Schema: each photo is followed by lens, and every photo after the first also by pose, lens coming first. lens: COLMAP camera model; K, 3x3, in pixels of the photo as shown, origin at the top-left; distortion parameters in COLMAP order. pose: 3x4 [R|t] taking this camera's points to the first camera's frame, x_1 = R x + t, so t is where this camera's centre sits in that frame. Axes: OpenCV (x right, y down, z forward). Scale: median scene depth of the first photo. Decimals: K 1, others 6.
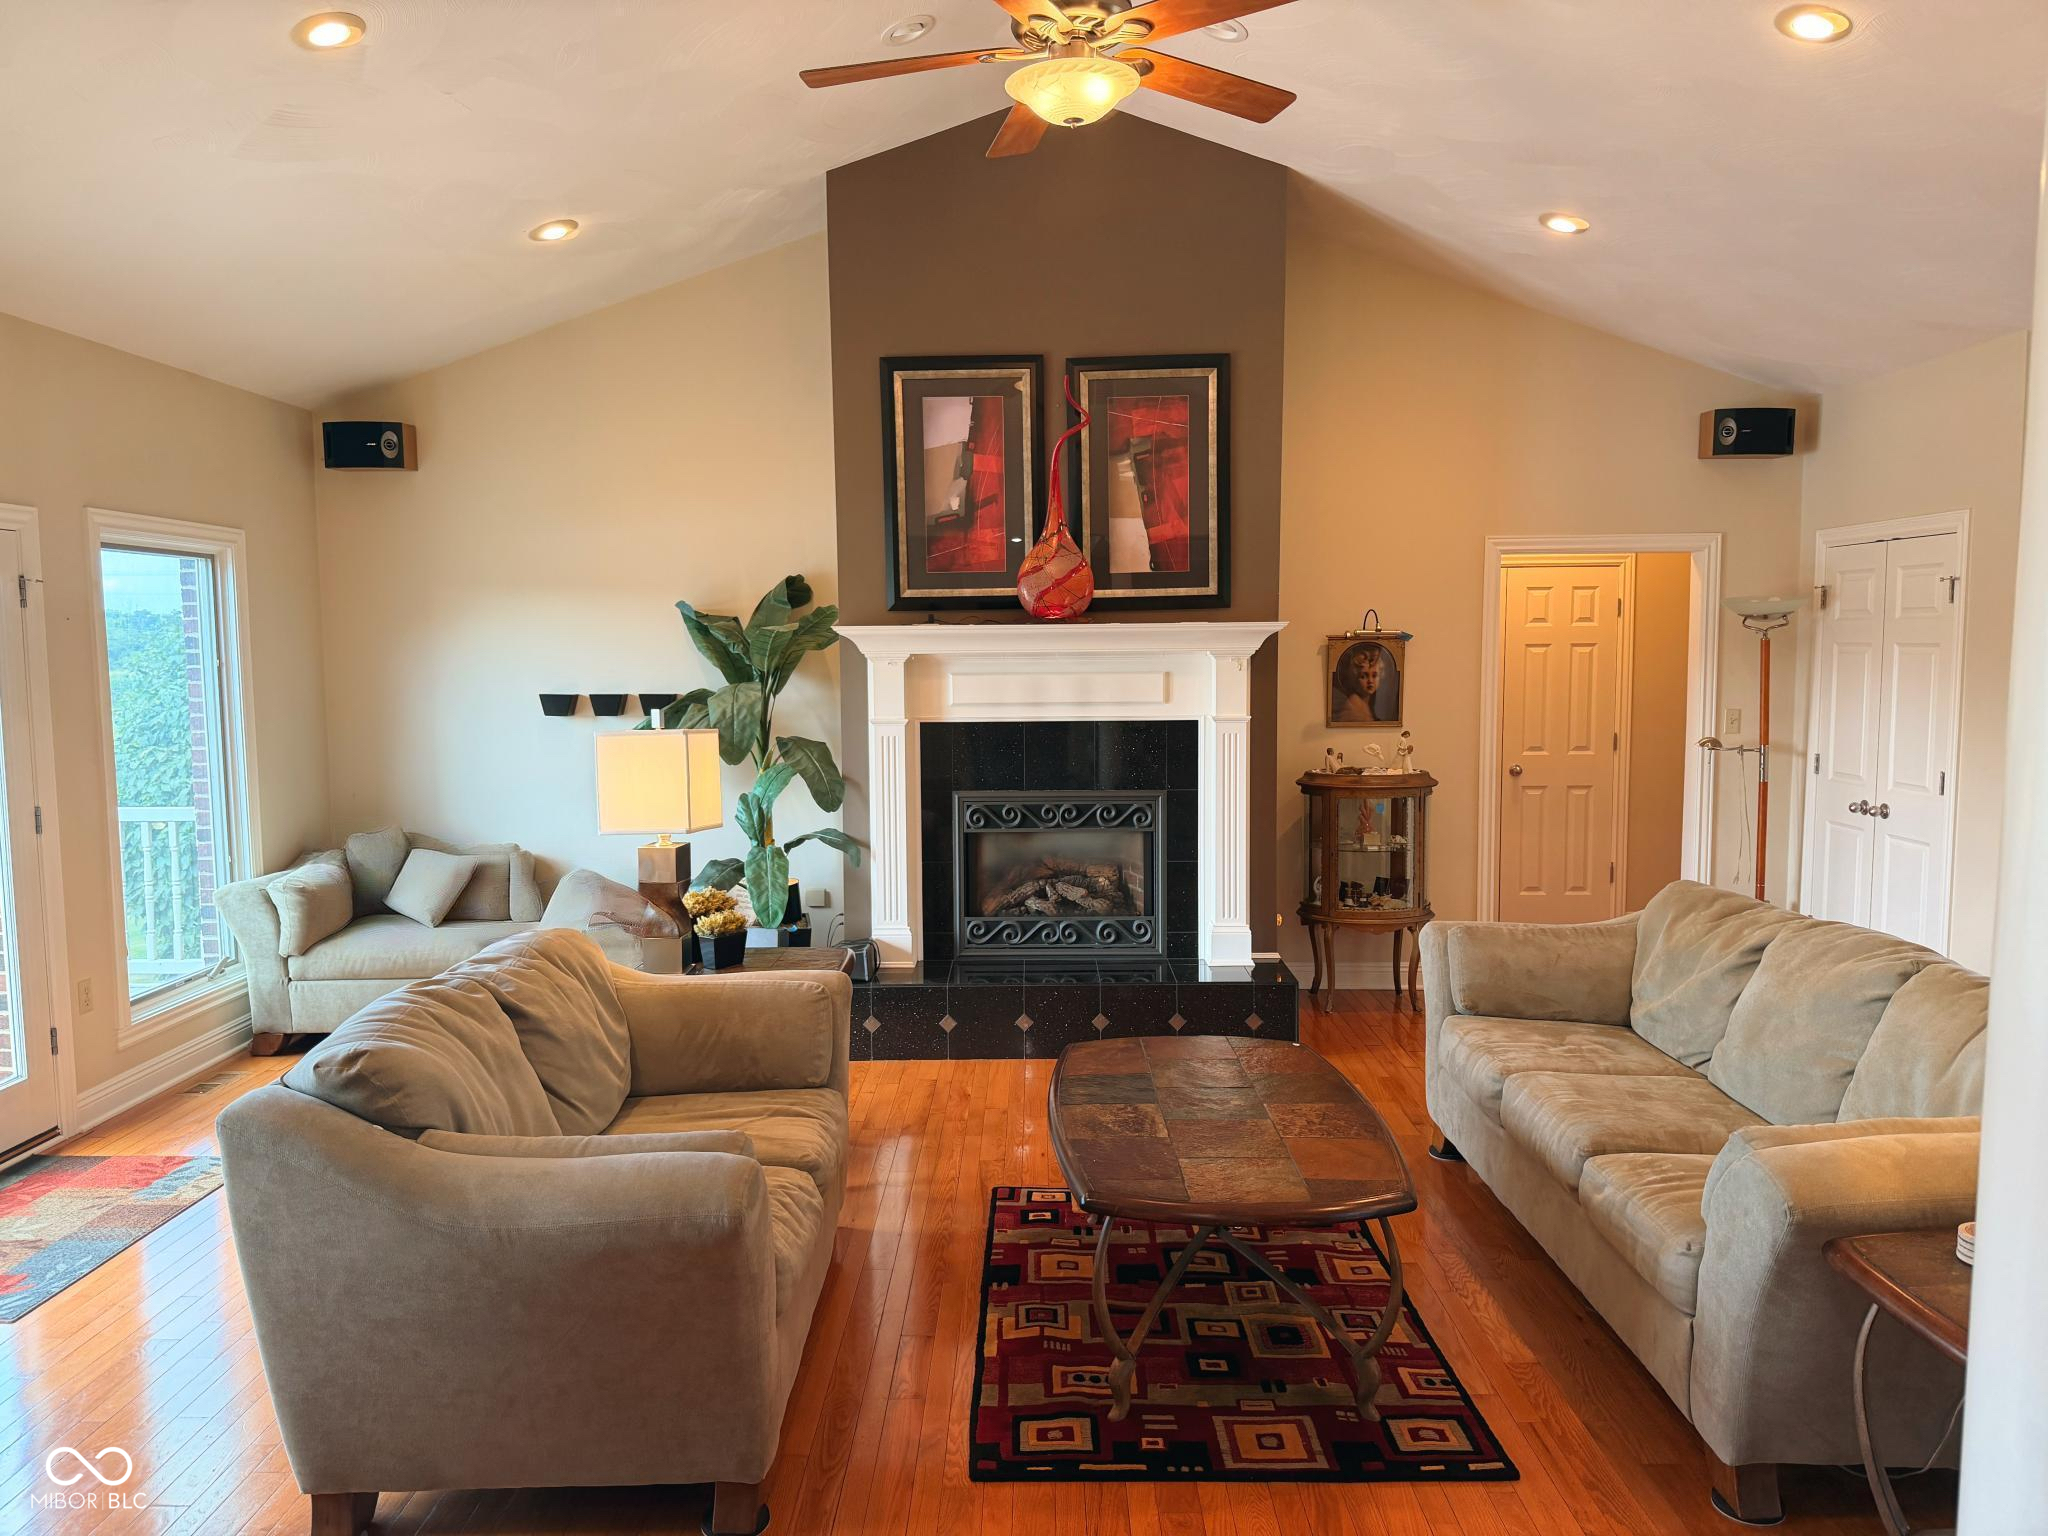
lens RADIAL K [[1462.9, 0, 1024.0], [0, 1462.9, 768.0], [0, 0, 1]] dist [0.122735, -0.210966]
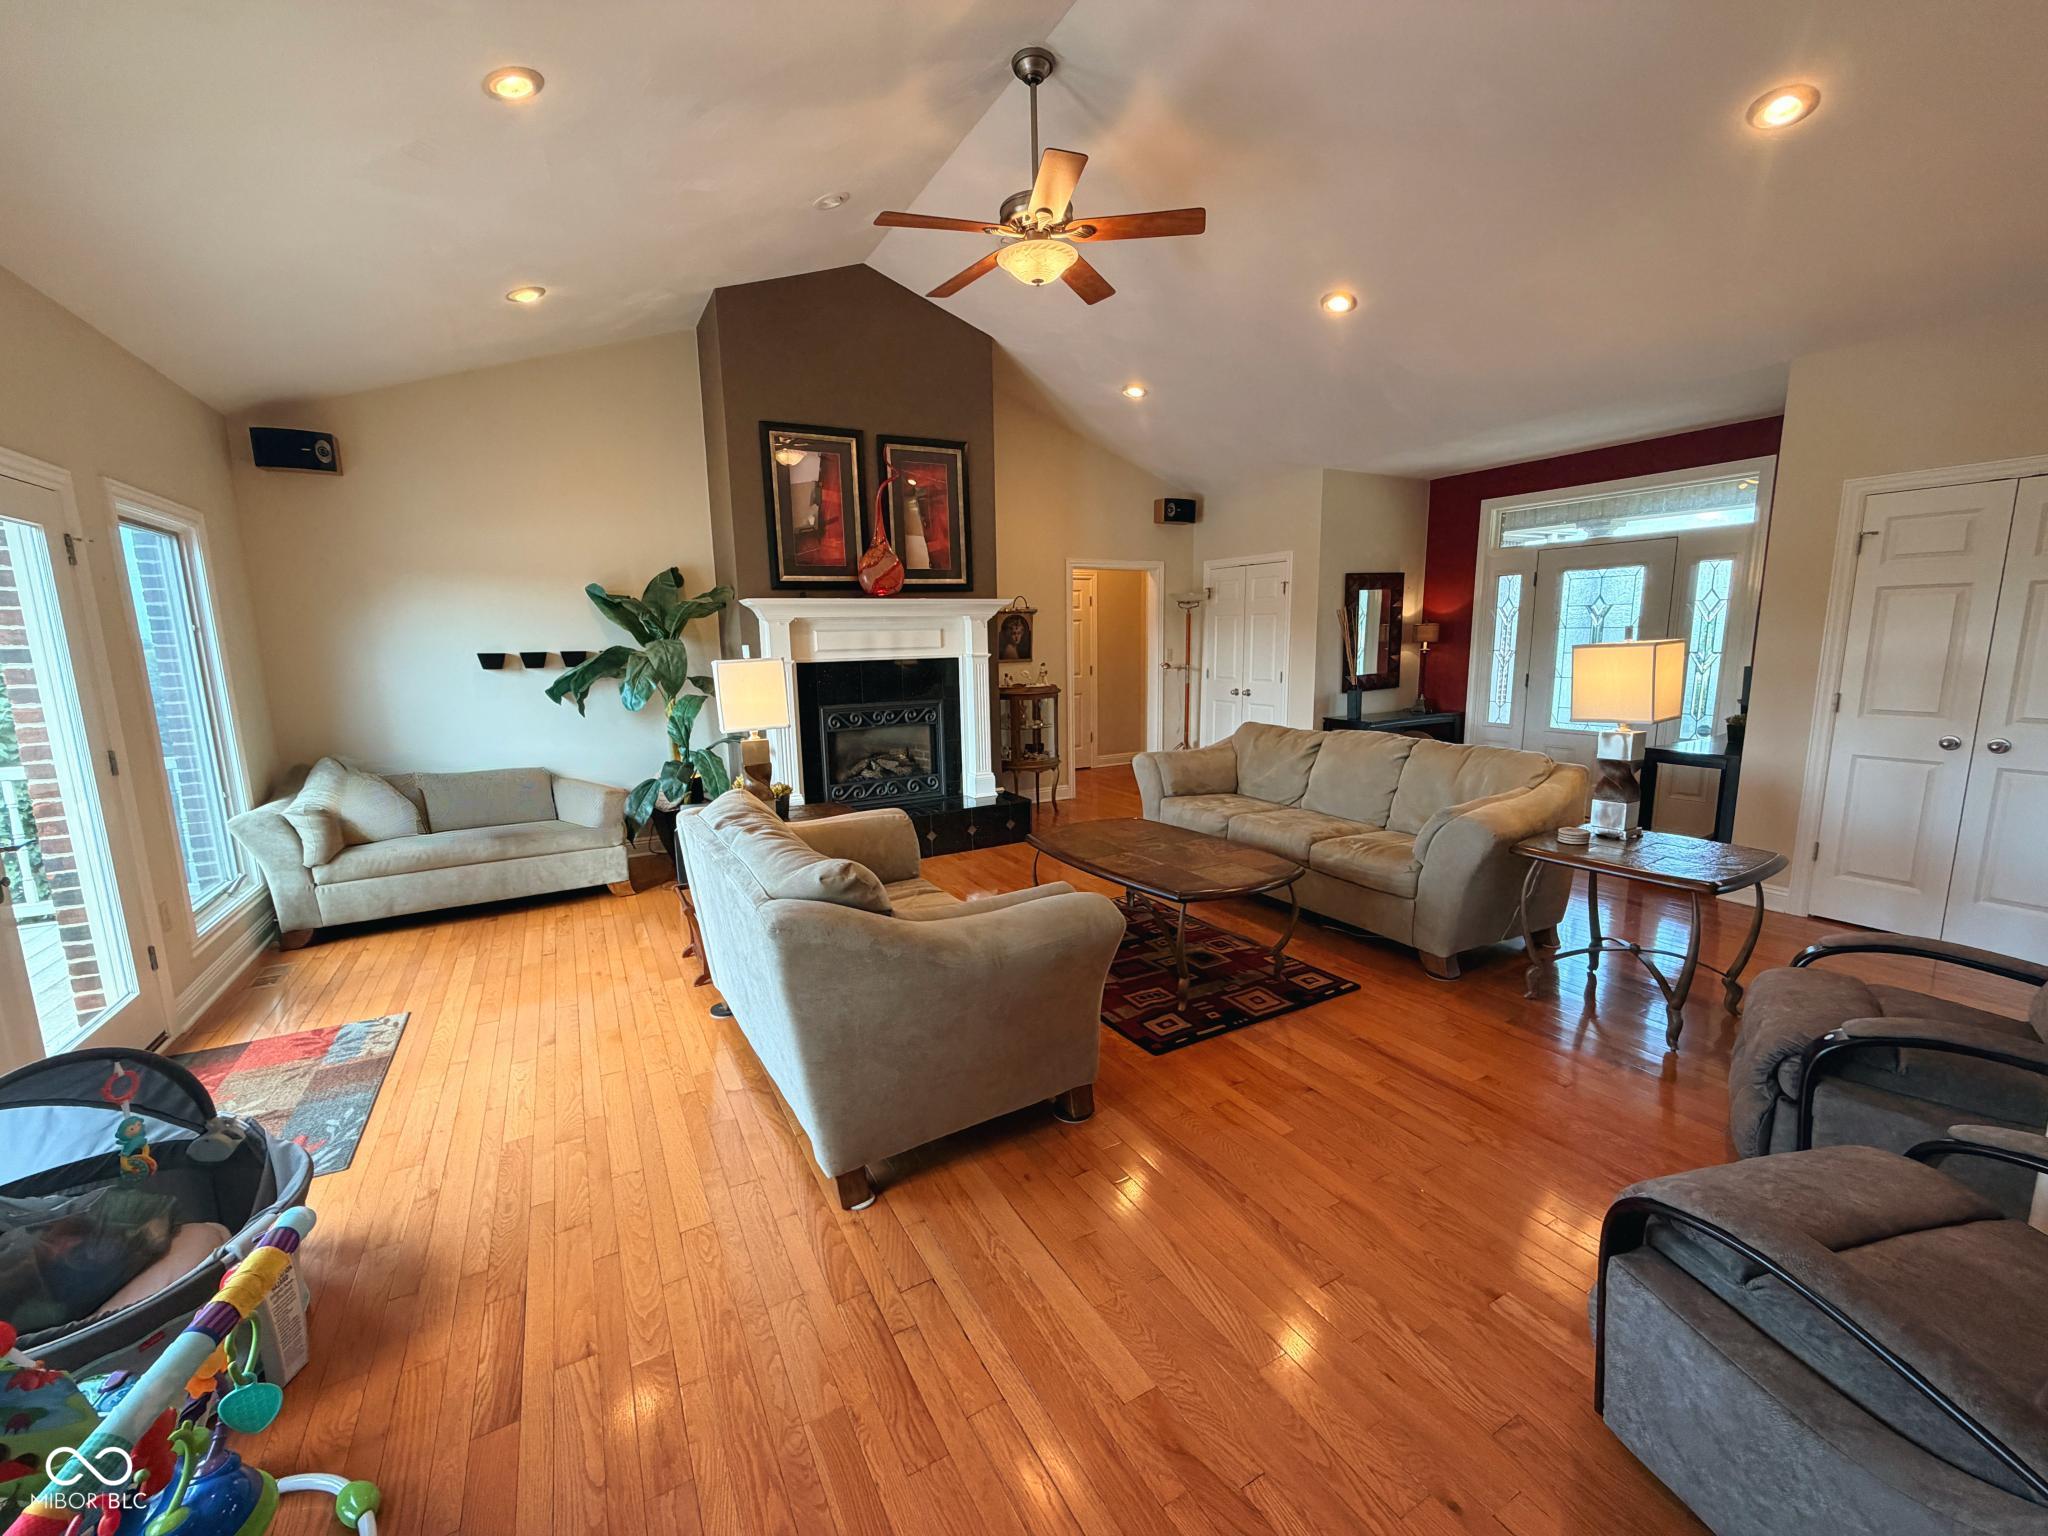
lens RADIAL K [[837.7, 0, 1024.0], [0, 837.7, 768.0], [0, 0, 1]] dist [-0.001396, -0.000175]
pose [[0.866003, -0.087907, 0.492251, -0.313391], [0.054525, 0.995157, 0.081793, 0.020460], [-0.497057, -0.043993, 0.866602, 0.106108]]
